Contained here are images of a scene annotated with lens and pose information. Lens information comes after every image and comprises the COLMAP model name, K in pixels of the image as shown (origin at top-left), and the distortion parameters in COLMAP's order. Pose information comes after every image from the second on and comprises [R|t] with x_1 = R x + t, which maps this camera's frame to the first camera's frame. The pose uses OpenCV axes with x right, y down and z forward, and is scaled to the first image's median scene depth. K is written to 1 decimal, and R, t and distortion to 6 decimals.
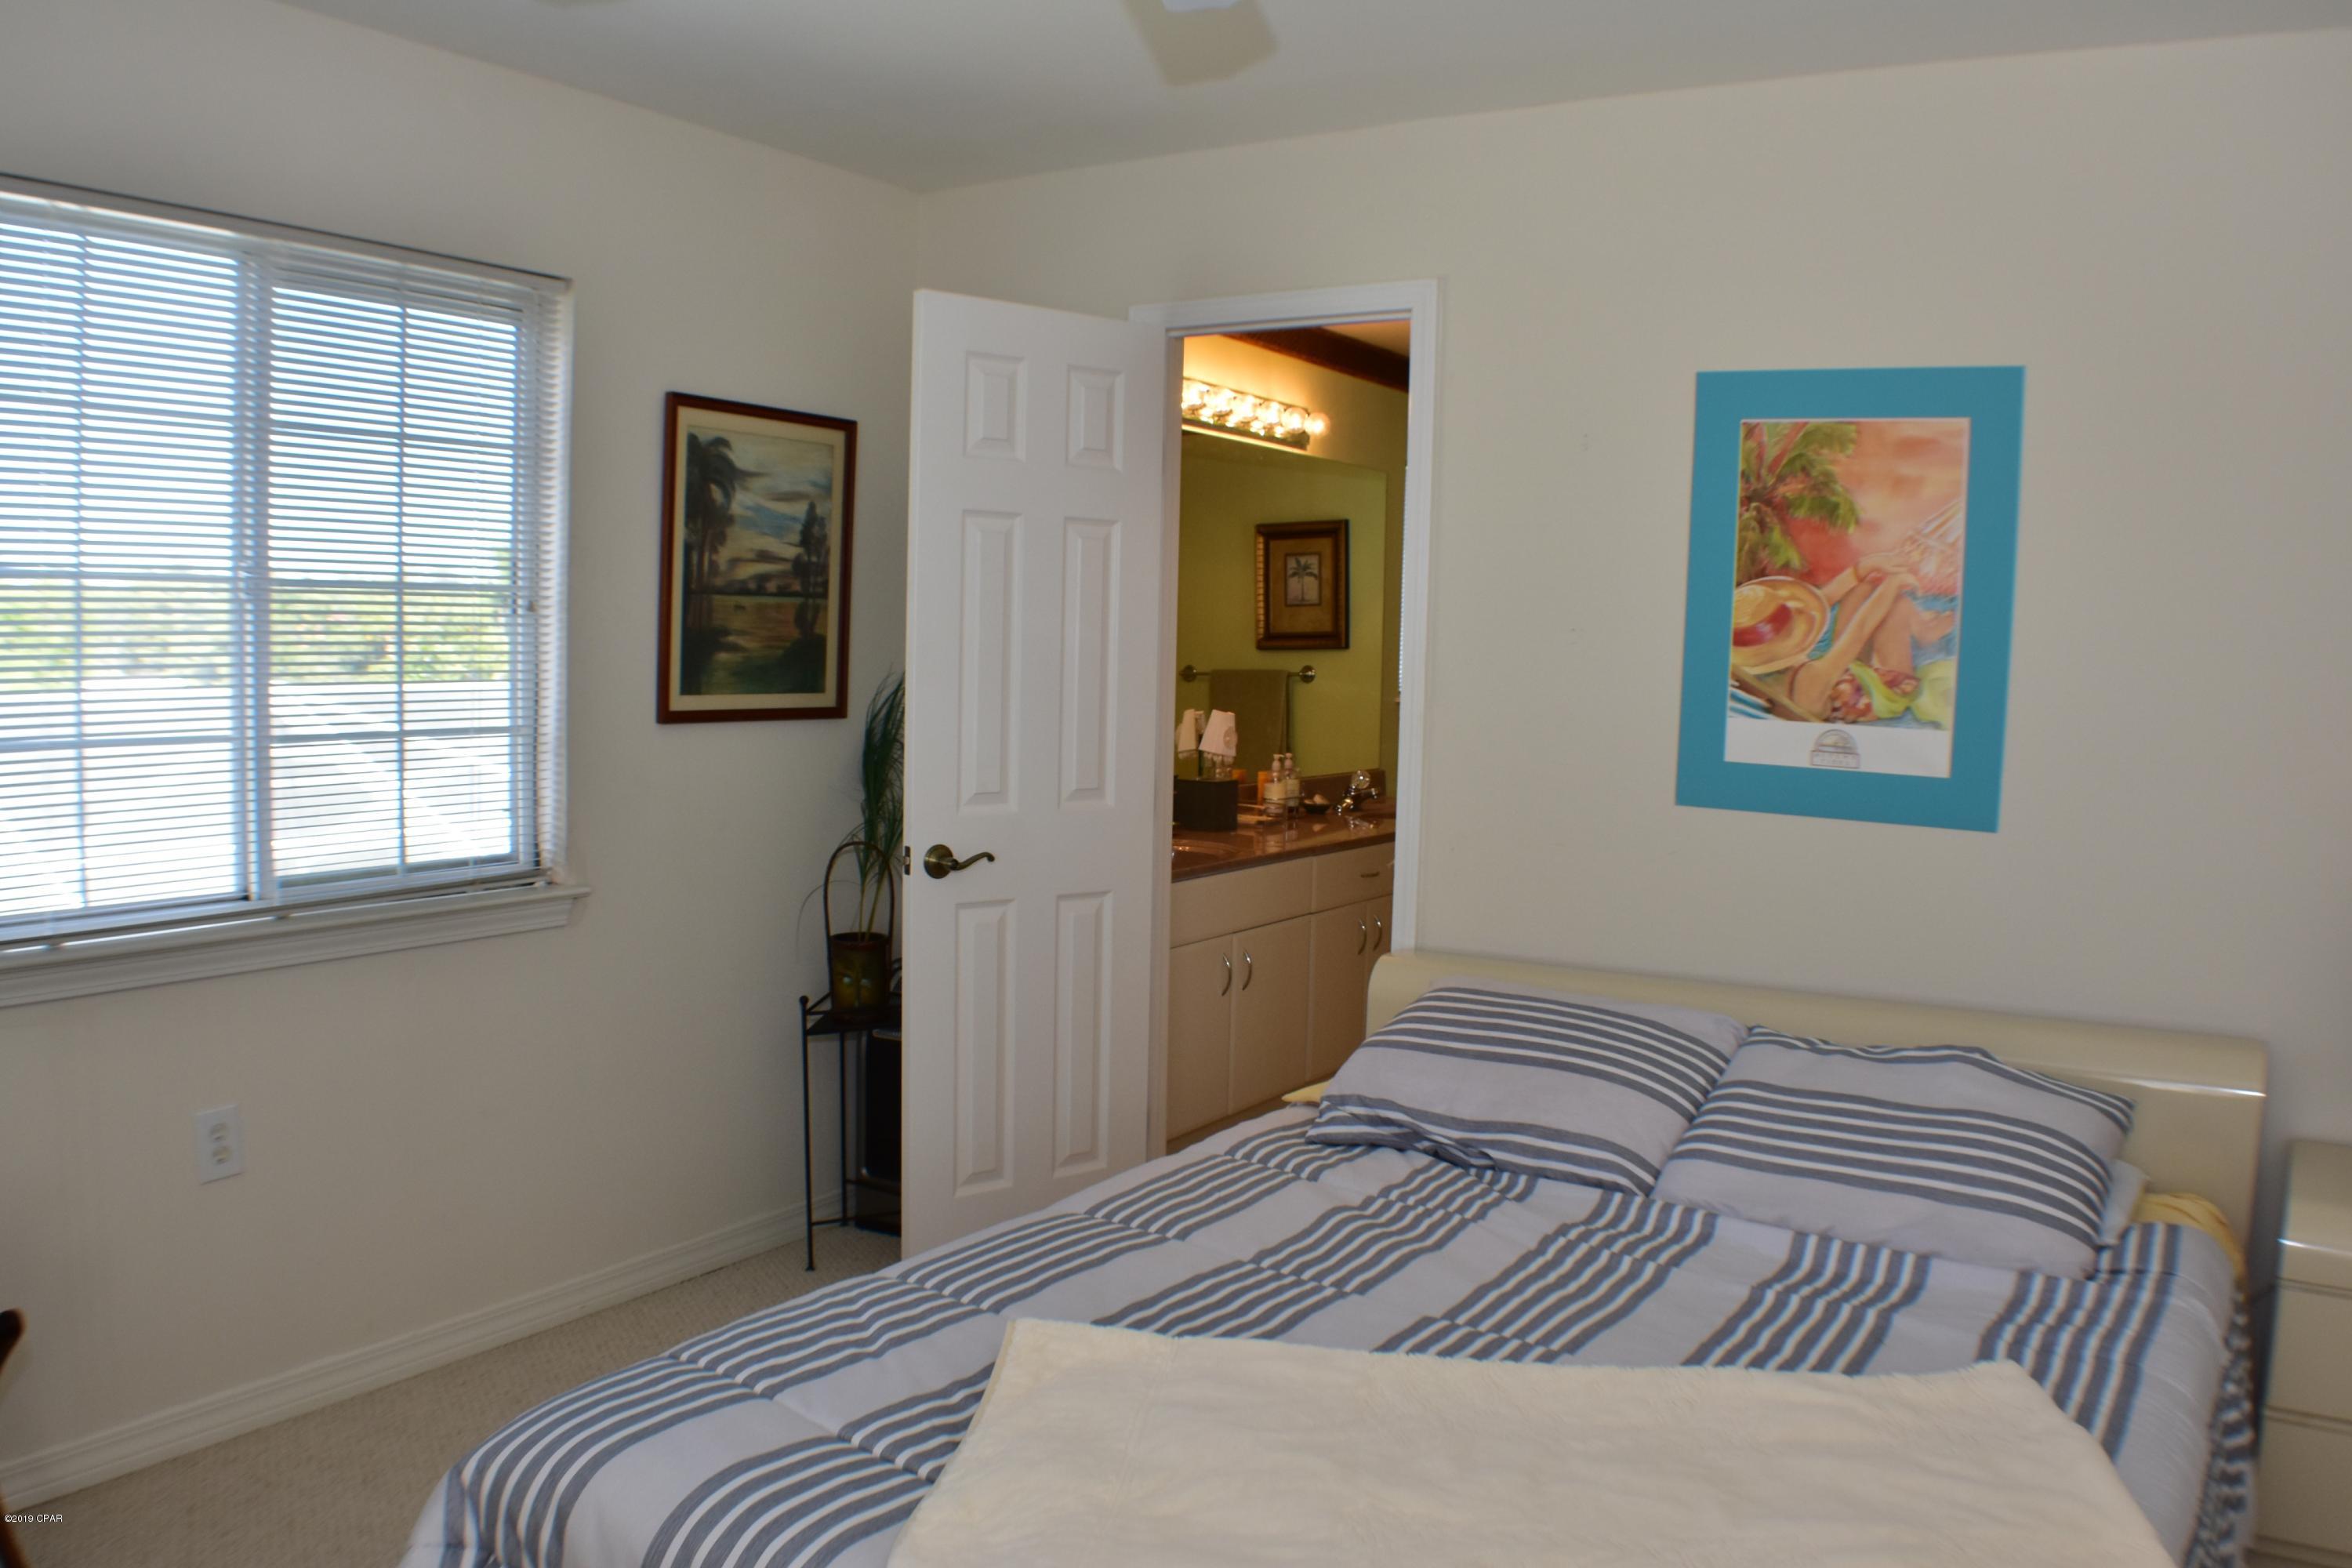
lens RADIAL K [[1848.4, 0, 1176.2], [0, 1848.4, 797.1], [0, 0, 1]] dist [-0.161116, 0.040982]
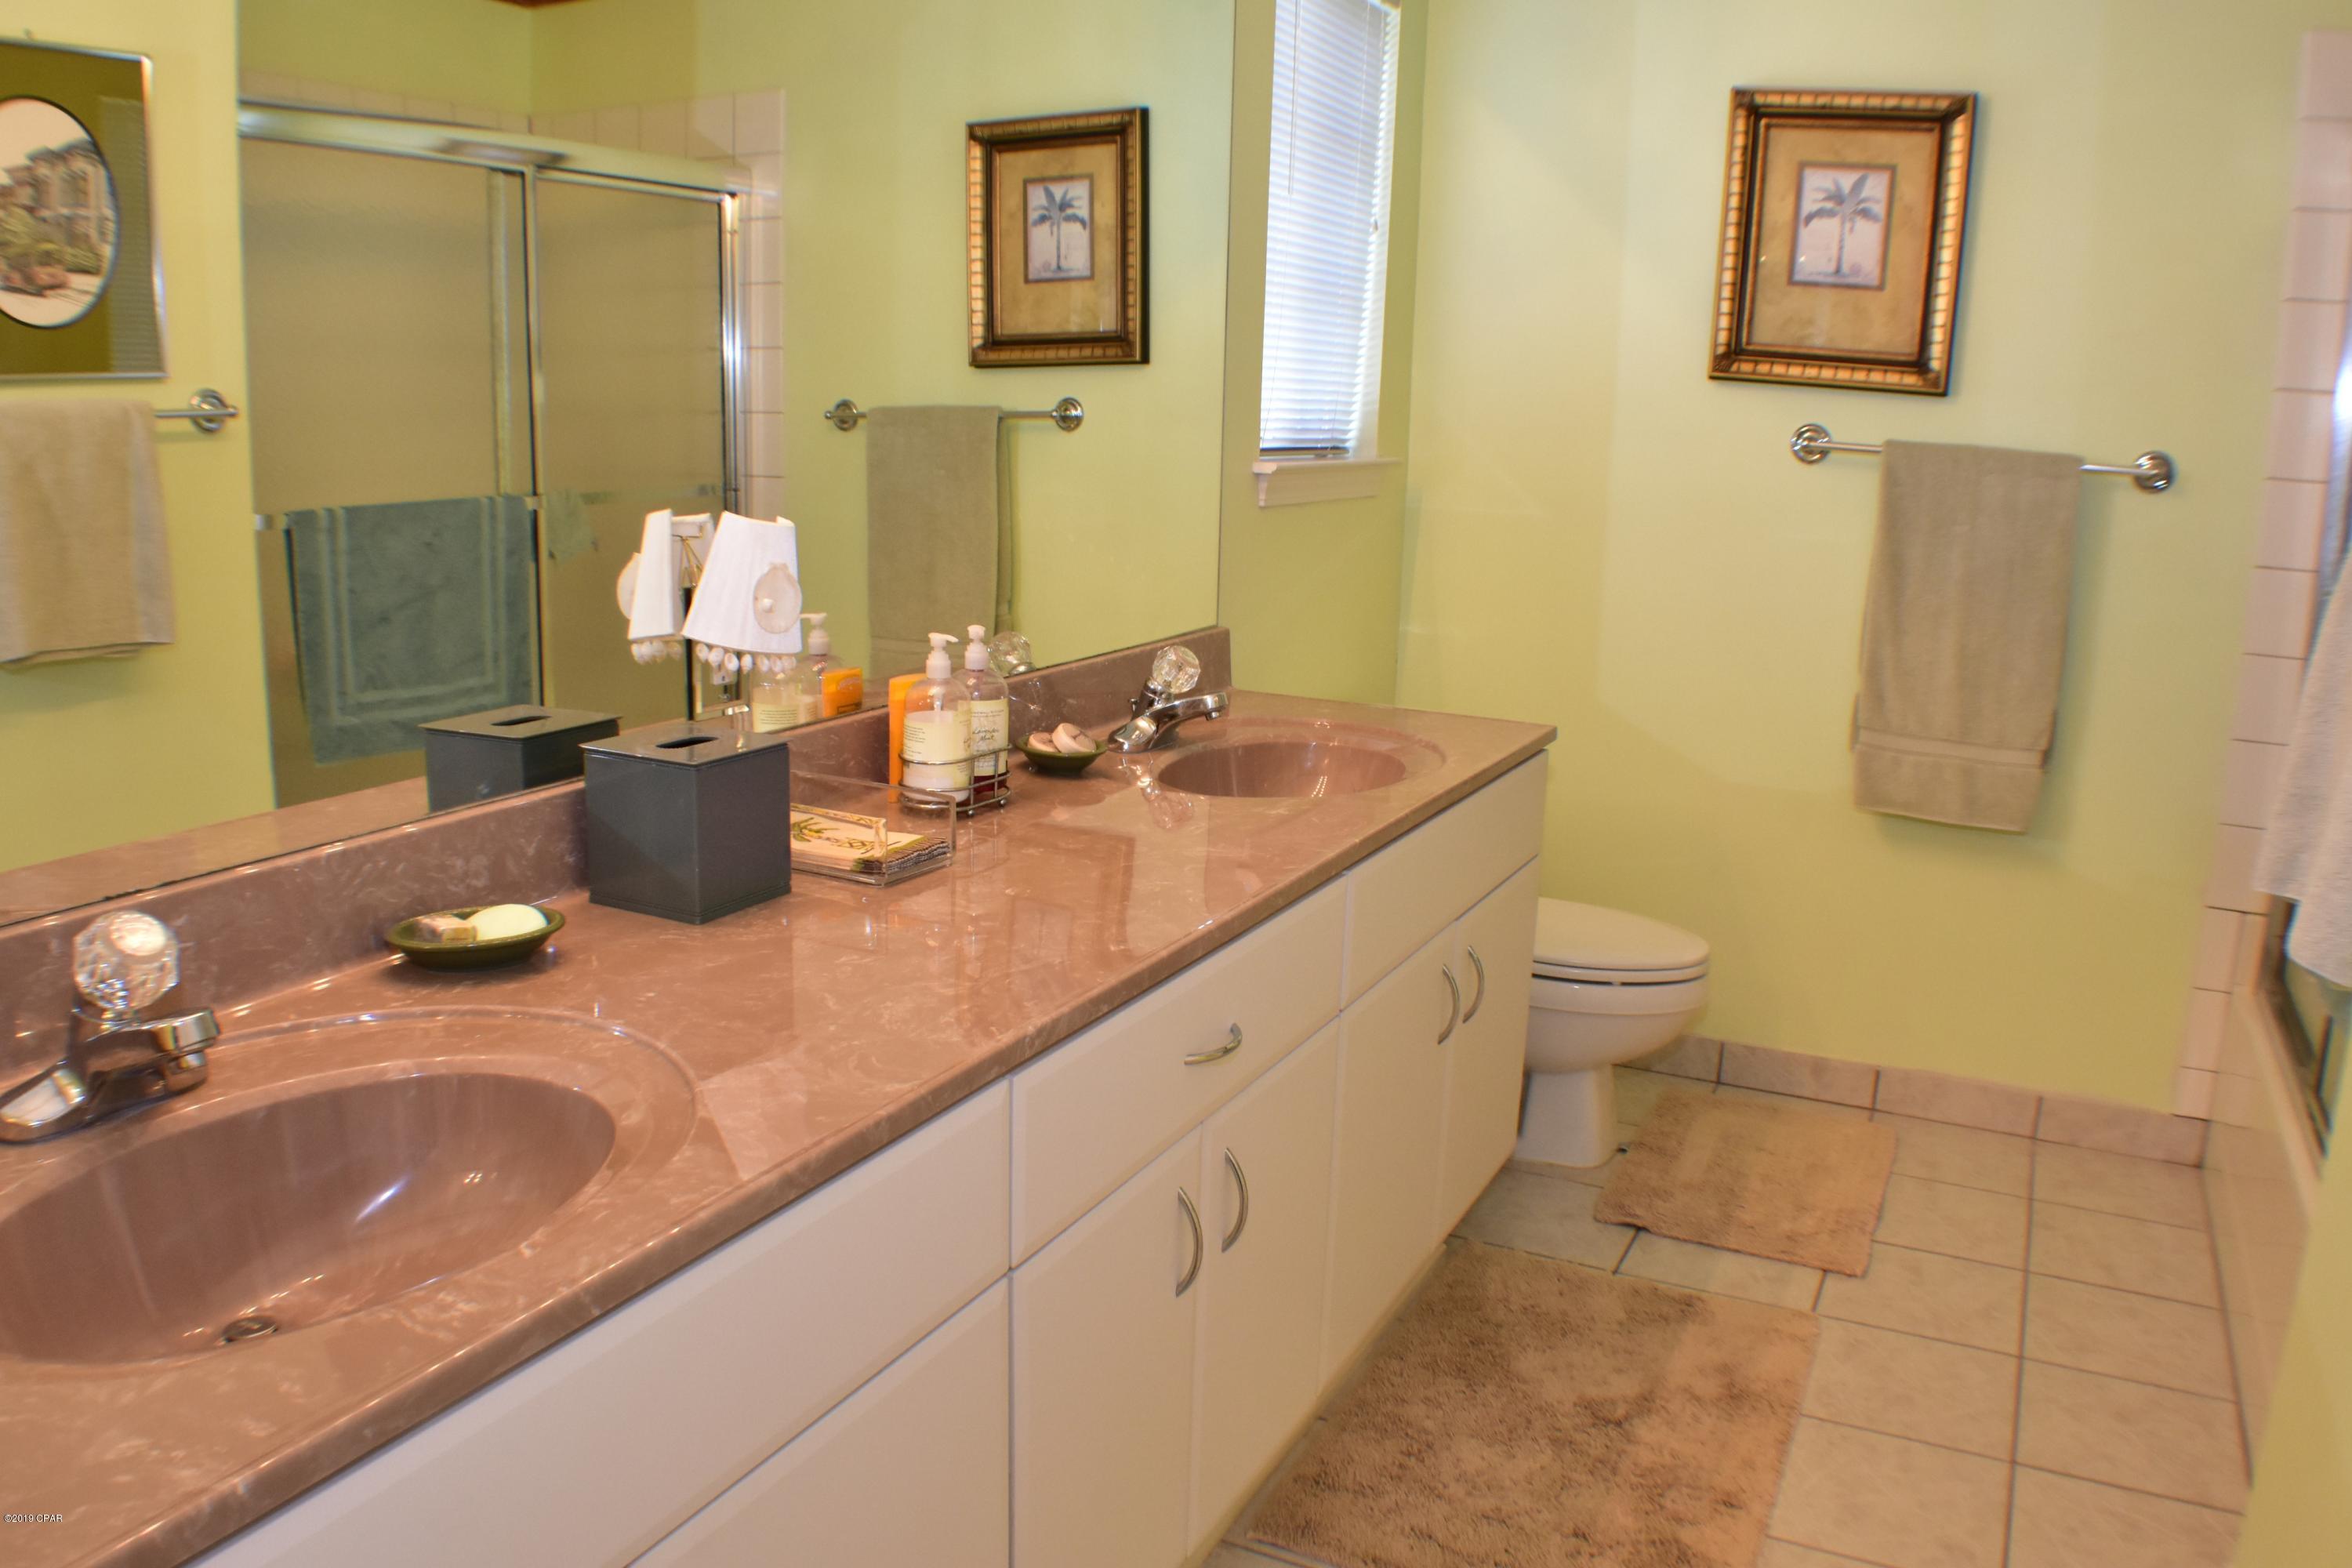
lens RADIAL K [[1848.4, 0, 1176.2], [0, 1848.4, 797.1], [0, 0, 1]] dist [-0.161116, 0.040982]
pose [[0.994679, -0.021426, 0.100766, 0.047297], [0.007947, 0.991176, 0.132312, -0.028324], [-0.102712, -0.130807, 0.986073, 0.482440]]
